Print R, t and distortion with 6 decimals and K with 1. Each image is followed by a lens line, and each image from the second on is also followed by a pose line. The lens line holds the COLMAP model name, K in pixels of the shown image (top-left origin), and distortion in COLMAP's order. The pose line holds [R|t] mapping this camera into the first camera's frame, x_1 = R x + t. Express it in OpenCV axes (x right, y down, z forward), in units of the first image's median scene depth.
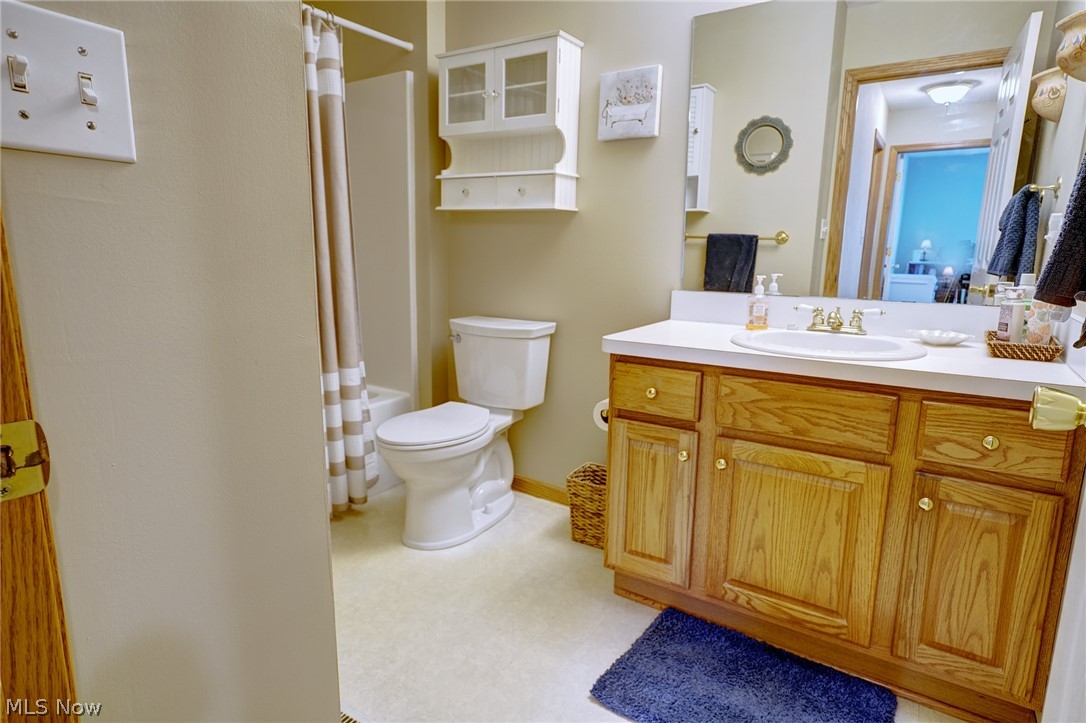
lens RADIAL K [[622.6, 0, 537.4], [0, 622.6, 364.2], [0, 0, 1]] dist [-0.000250, 0.000953]
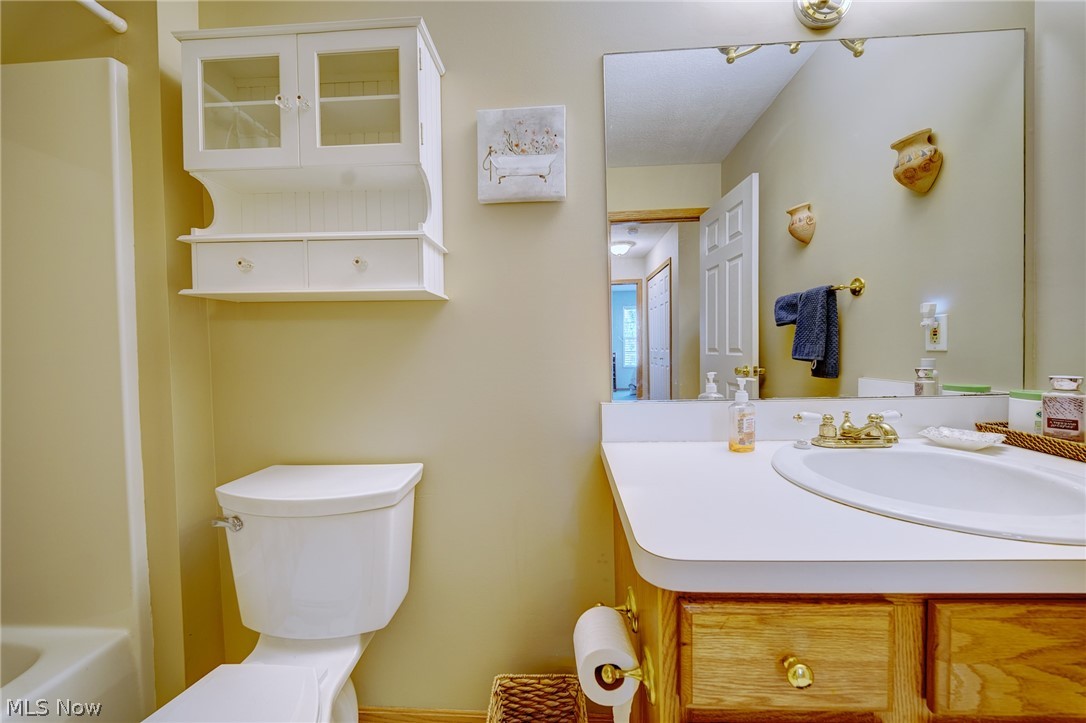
lens RADIAL K [[390.9, 0, 544.5], [0, 390.9, 358.1], [0, 0, 1]] dist [0.007779, -0.004746]
pose [[0.859354, -0.046782, 0.509237, -0.071088], [0.129338, 0.983314, -0.127928, -0.117110], [-0.494755, 0.175799, 0.851065, 0.611918]]
